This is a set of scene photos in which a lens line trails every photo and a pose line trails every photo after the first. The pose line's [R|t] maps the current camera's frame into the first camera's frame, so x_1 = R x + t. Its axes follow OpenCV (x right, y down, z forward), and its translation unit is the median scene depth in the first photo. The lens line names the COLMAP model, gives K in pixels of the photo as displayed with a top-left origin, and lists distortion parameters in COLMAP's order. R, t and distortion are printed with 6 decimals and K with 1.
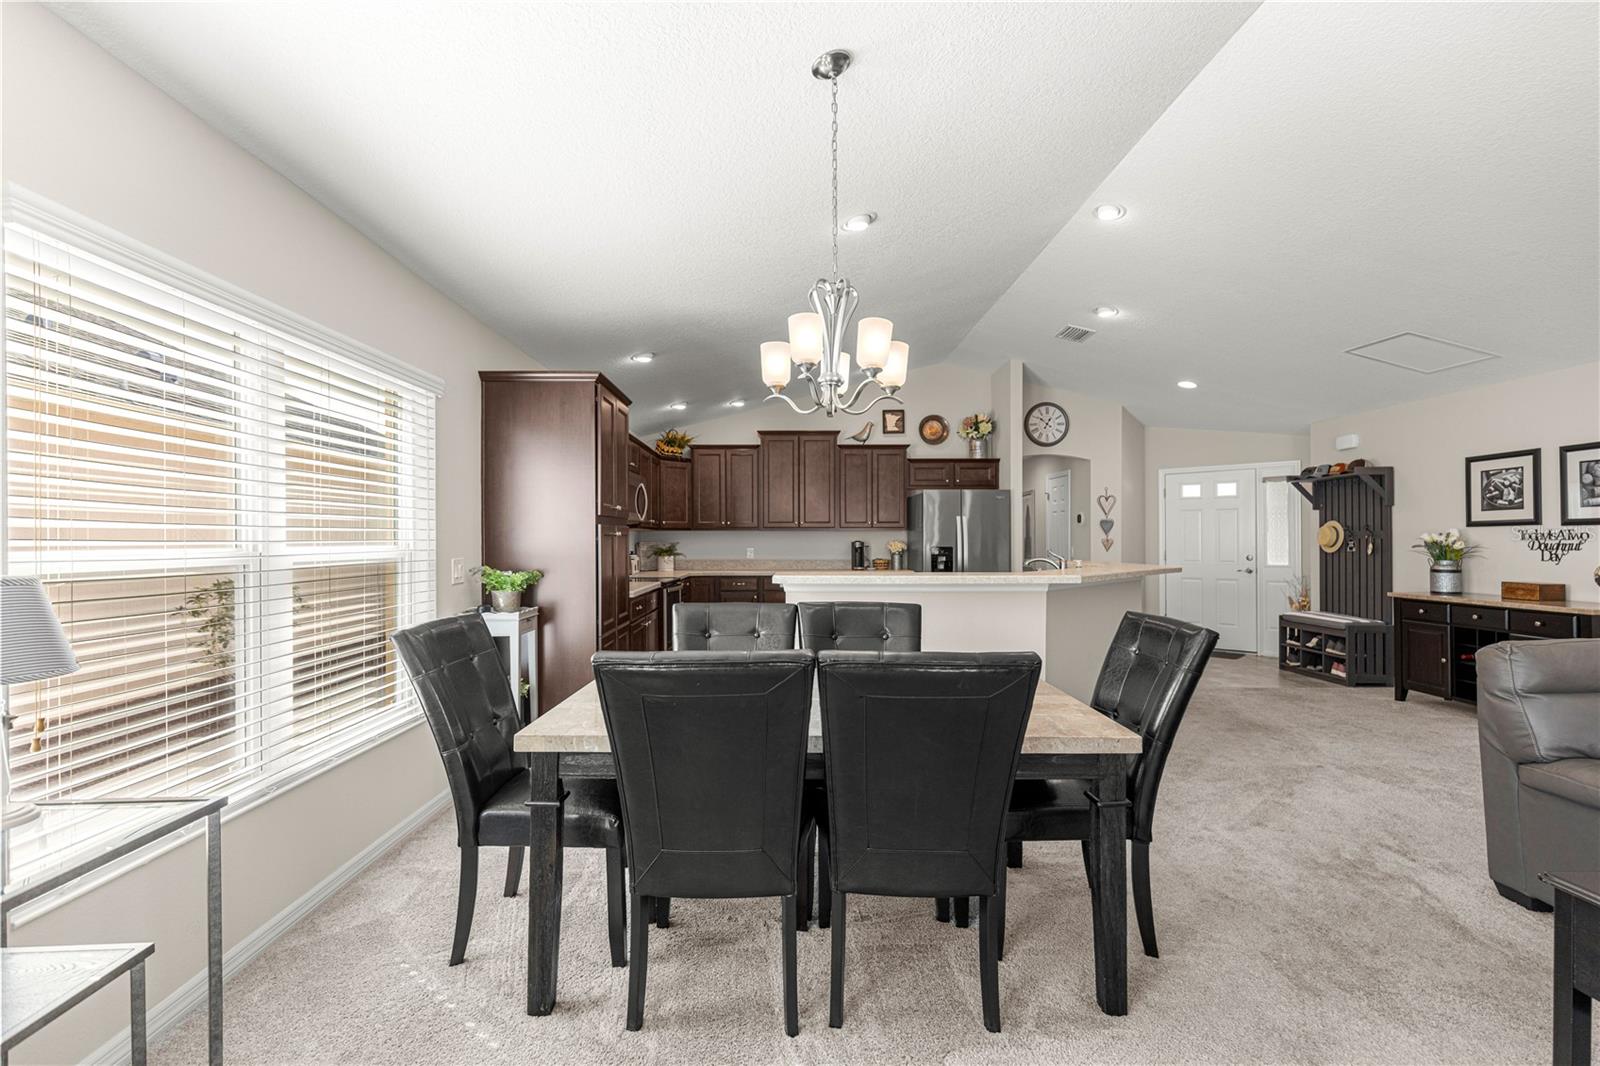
lens RADIAL K [[718.5, 0, 792.5], [0, 718.5, 537.9], [0, 0, 1]] dist [0.008399, -0.000008]
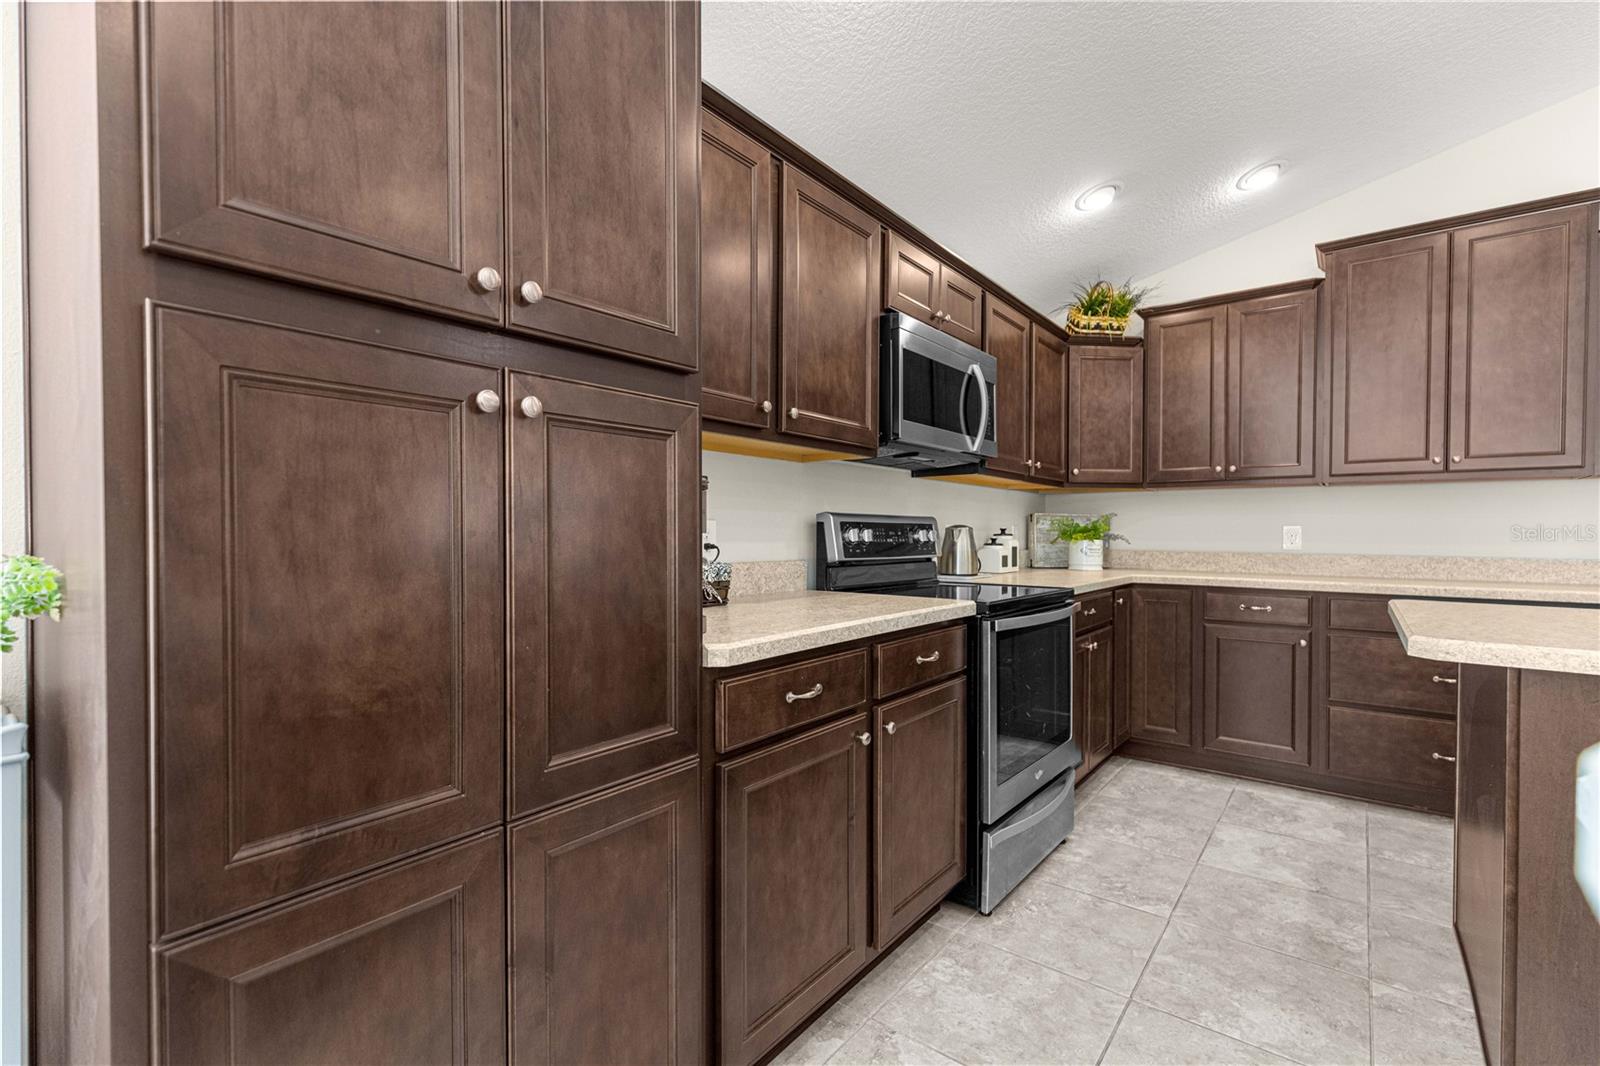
lens RADIAL K [[722.4, 0, 796.7], [0, 722.4, 519.7], [0, 0, 1]] dist [0.007946, -0.000262]
pose [[0.770150, 0.001090, -0.637862, -0.011331], [-0.008953, 0.999919, -0.009101, 0.017144], [0.637800, 0.012720, 0.770097, 0.486618]]
